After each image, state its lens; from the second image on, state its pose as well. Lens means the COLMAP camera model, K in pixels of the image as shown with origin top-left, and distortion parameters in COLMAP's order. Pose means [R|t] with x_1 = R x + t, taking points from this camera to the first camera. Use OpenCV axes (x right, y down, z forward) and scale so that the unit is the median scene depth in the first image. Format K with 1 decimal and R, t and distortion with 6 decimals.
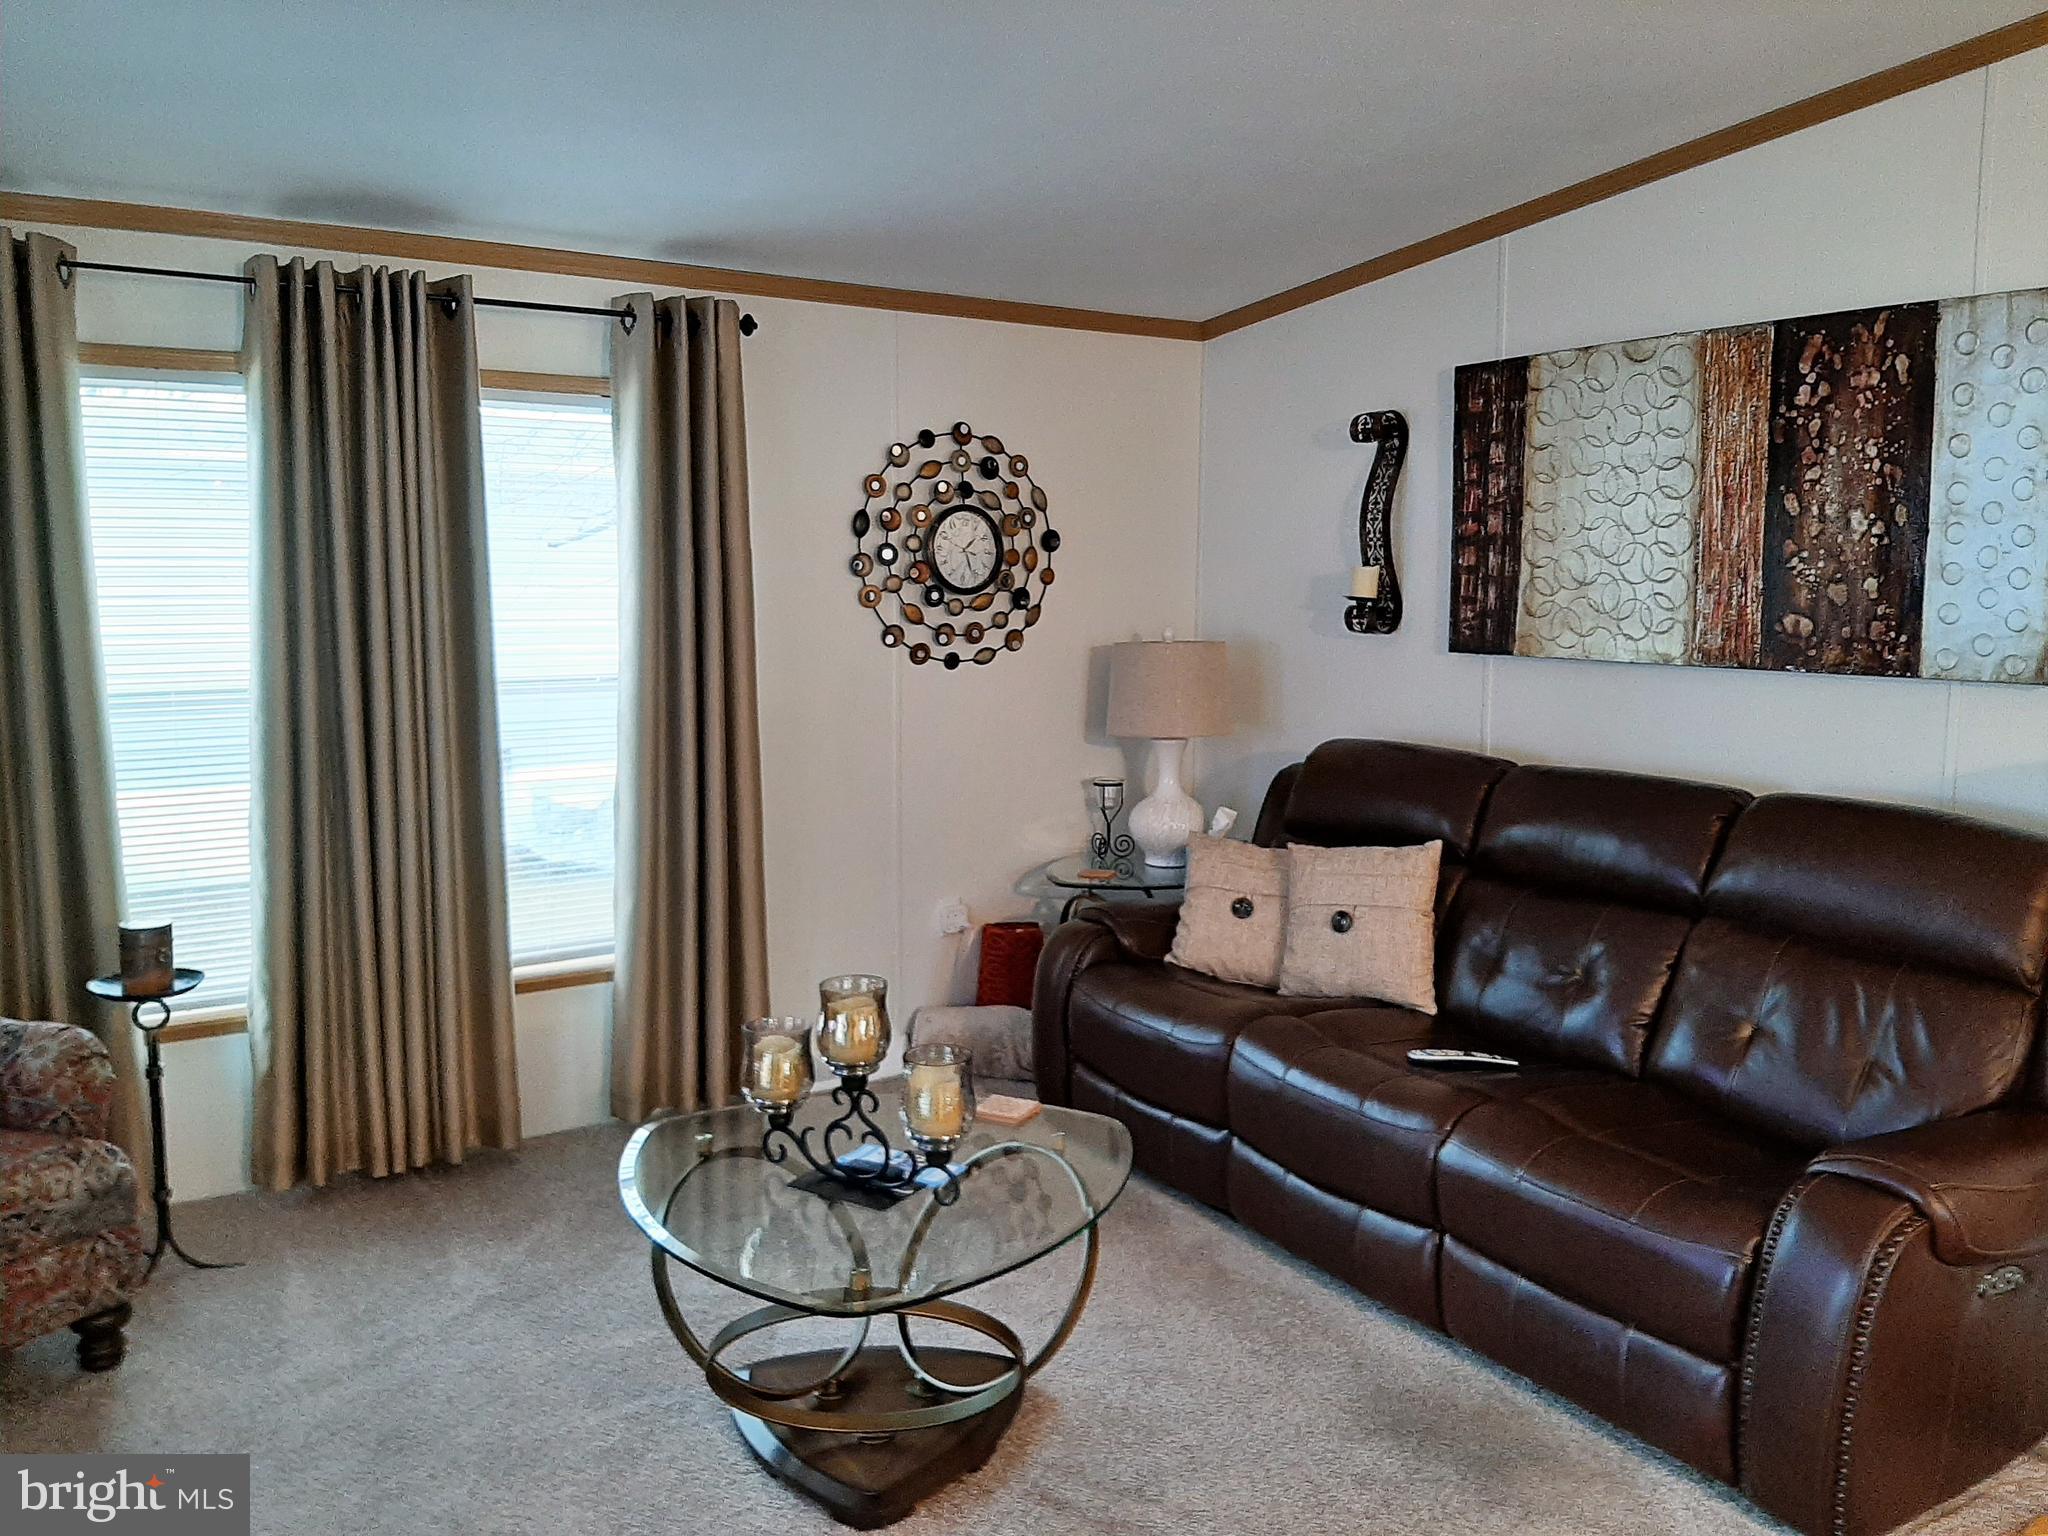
lens RADIAL K [[1592.0, 0, 1031.9], [0, 1592.0, 764.3], [0, 0, 1]] dist [0.100157, -0.200364]
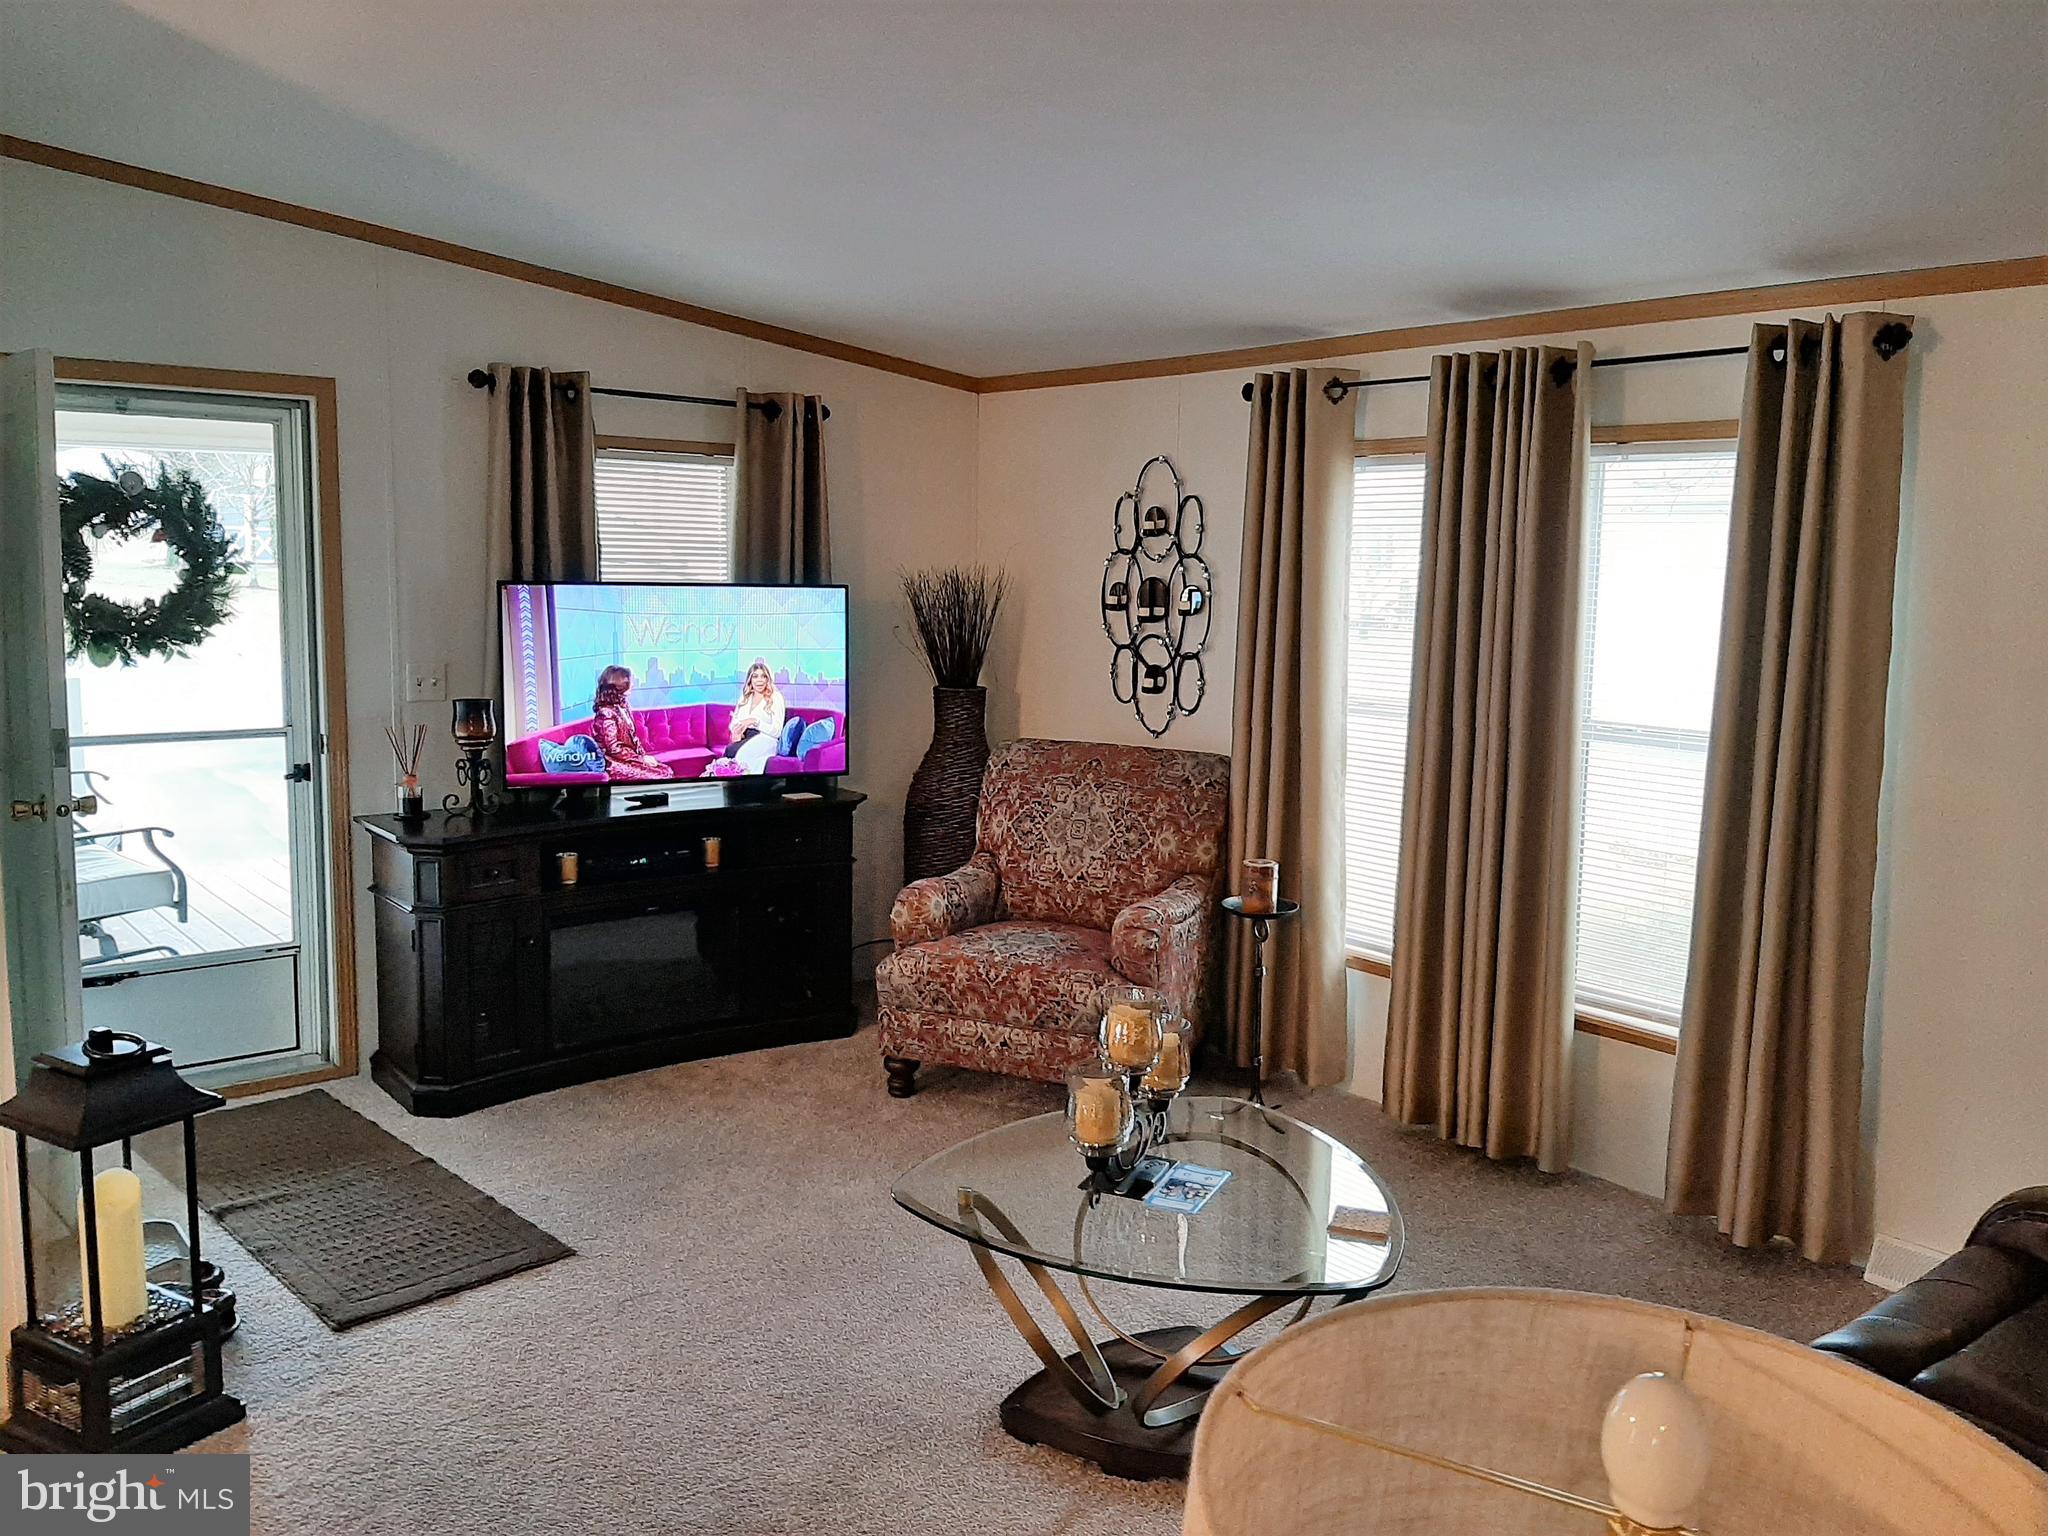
lens RADIAL K [[1592.0, 0, 1031.9], [0, 1592.0, 764.3], [0, 0, 1]] dist [0.100157, -0.200364]
pose [[0.122548, 0.111430, -0.986187, 0.679321], [-0.144814, 0.985050, 0.093306, -0.074208], [0.981841, 0.131379, 0.136852, 0.533475]]
